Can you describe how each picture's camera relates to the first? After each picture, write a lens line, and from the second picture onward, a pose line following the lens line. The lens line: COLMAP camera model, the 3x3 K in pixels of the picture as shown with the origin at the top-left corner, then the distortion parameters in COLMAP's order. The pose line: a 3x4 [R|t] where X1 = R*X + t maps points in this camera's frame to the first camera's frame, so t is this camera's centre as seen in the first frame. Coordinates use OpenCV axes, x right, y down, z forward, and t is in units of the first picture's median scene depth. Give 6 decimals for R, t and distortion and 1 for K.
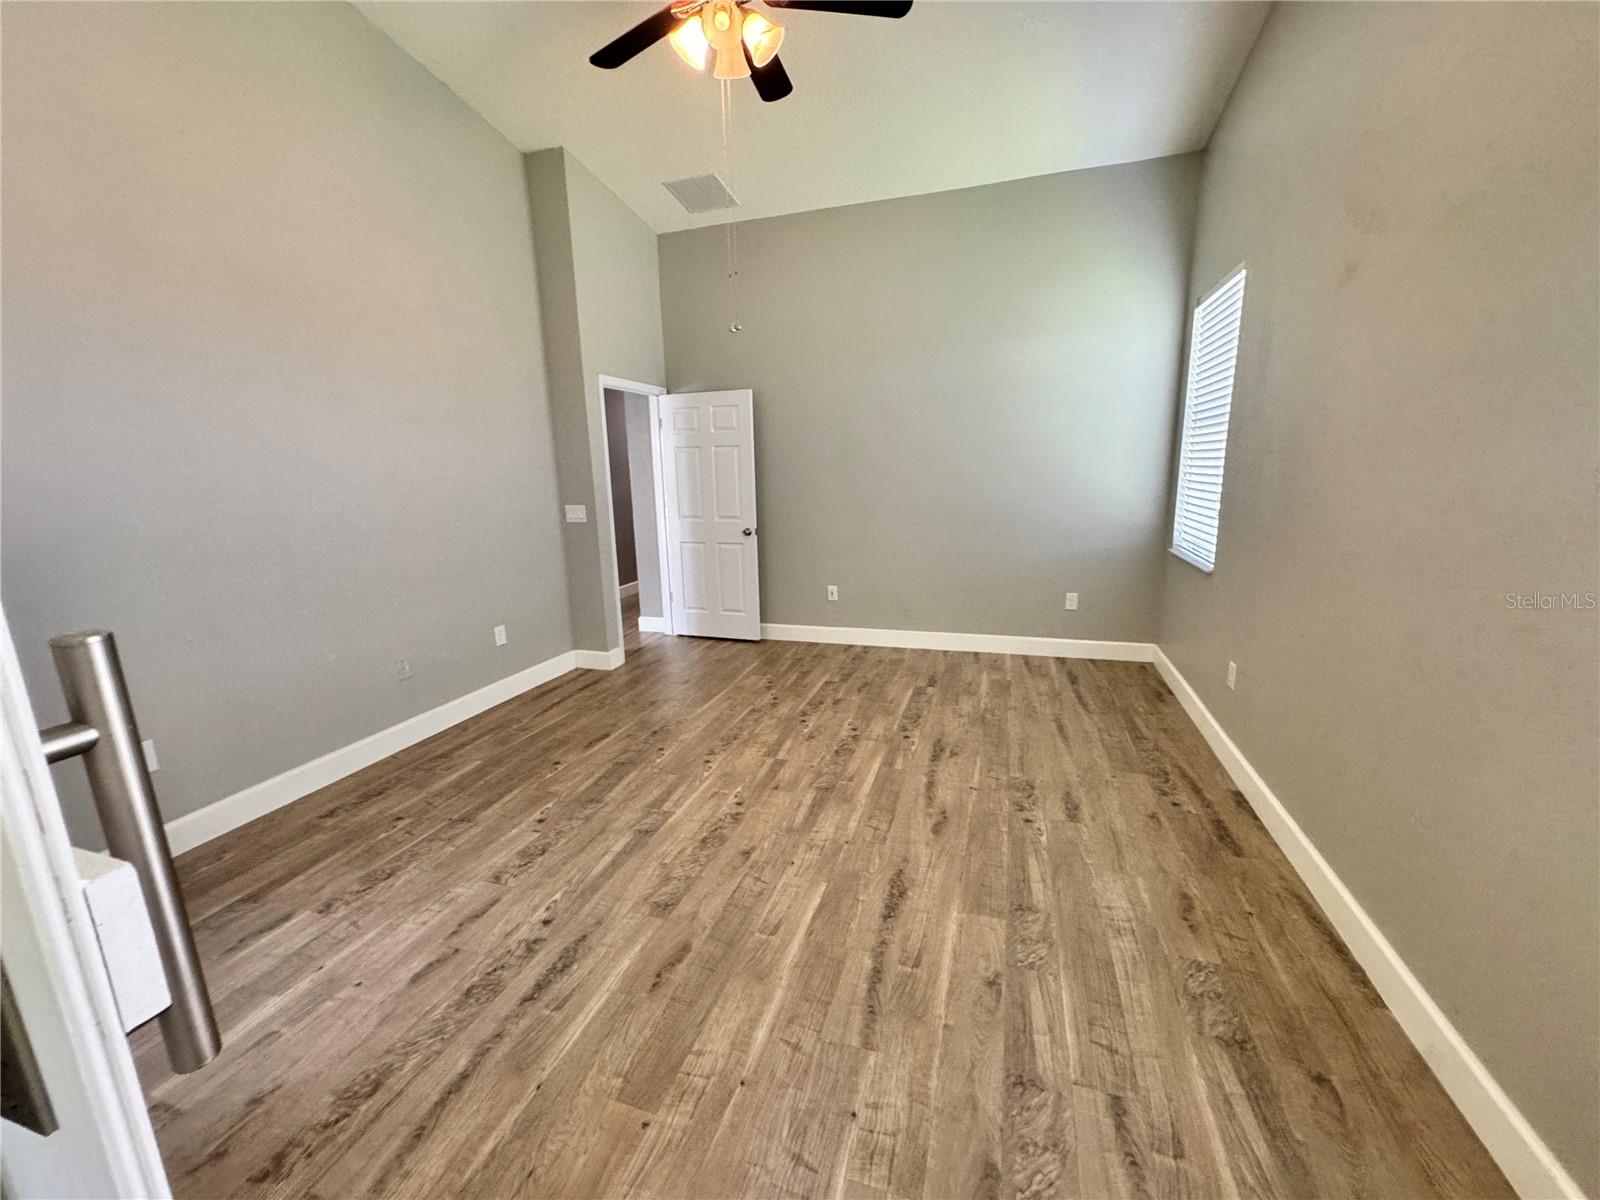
lens RADIAL K [[643.5, 0, 798.1], [0, 643.5, 603.5], [0, 0, 1]] dist [0.003416, 0.000169]
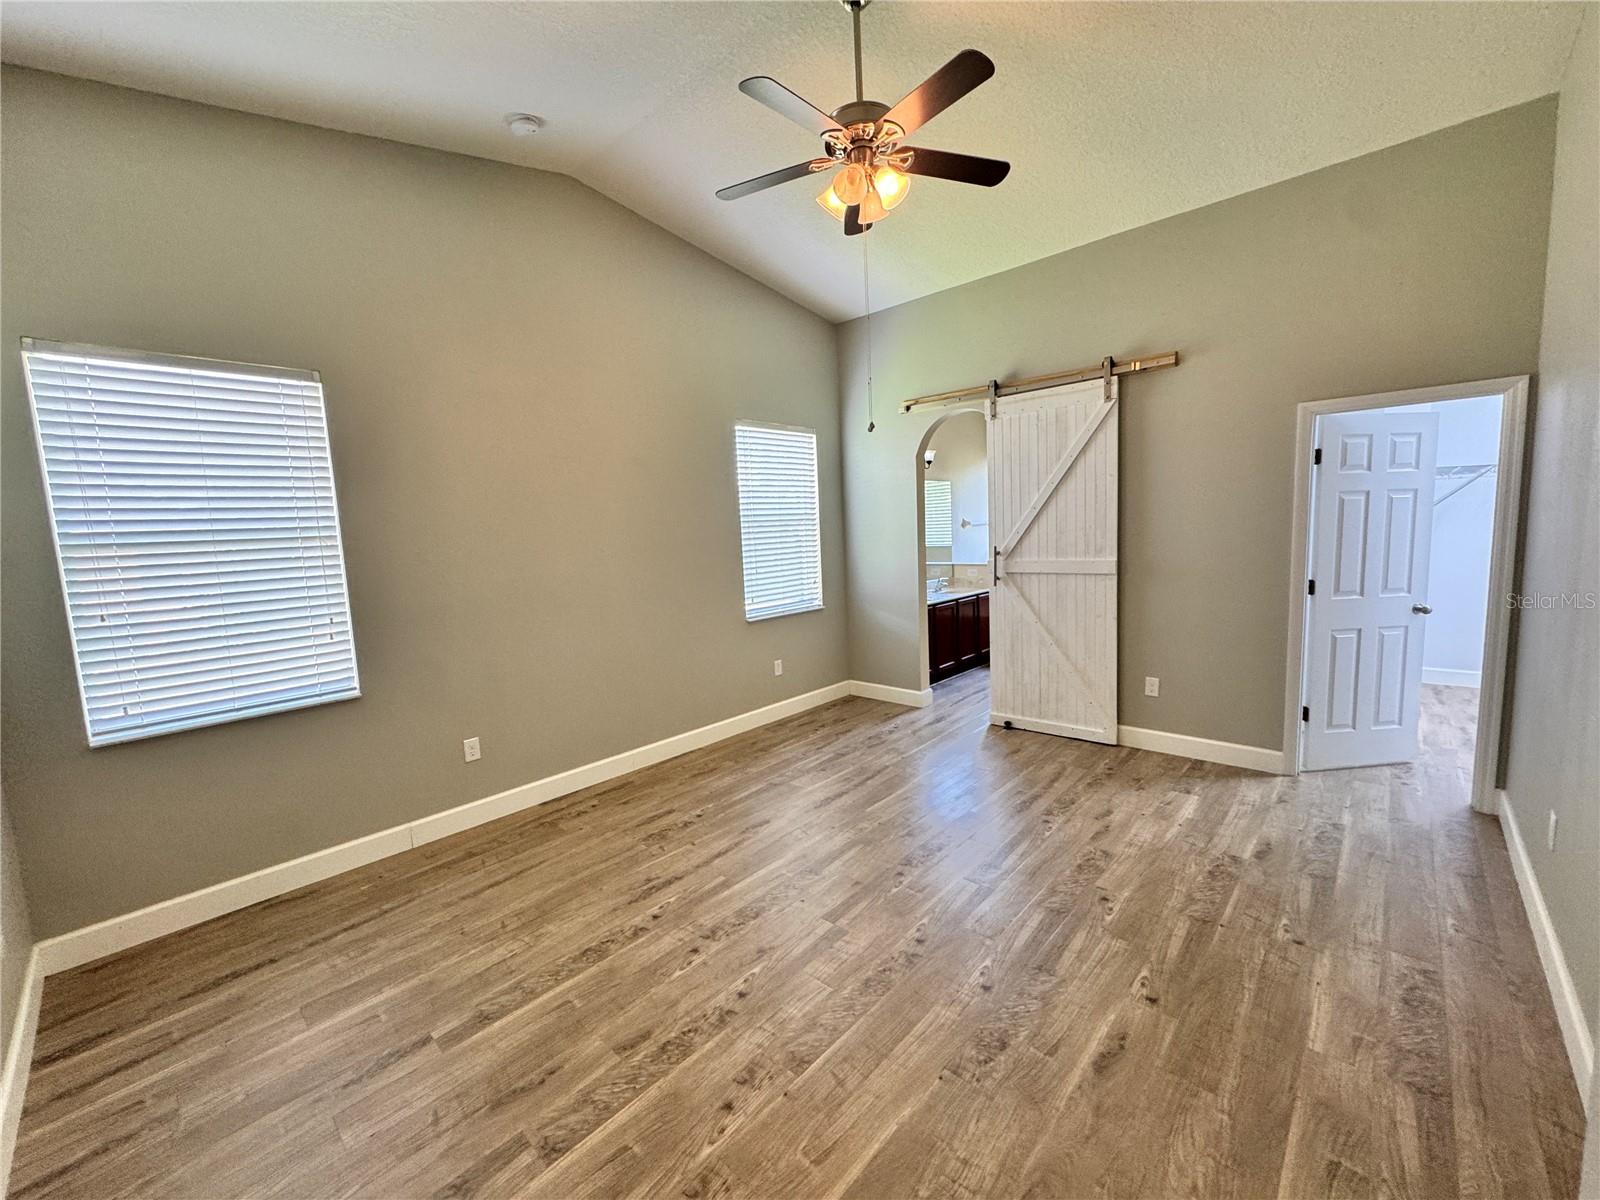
lens RADIAL K [[643.5, 0, 791.6], [0, 643.5, 607.0], [0, 0, 1]] dist [0.003416, 0.000169]
pose [[-0.900190, 0.009130, 0.435401, -0.374316], [0.154559, 0.941395, 0.299810, -0.410759], [-0.407147, 0.337182, -0.848846, 1.742184]]
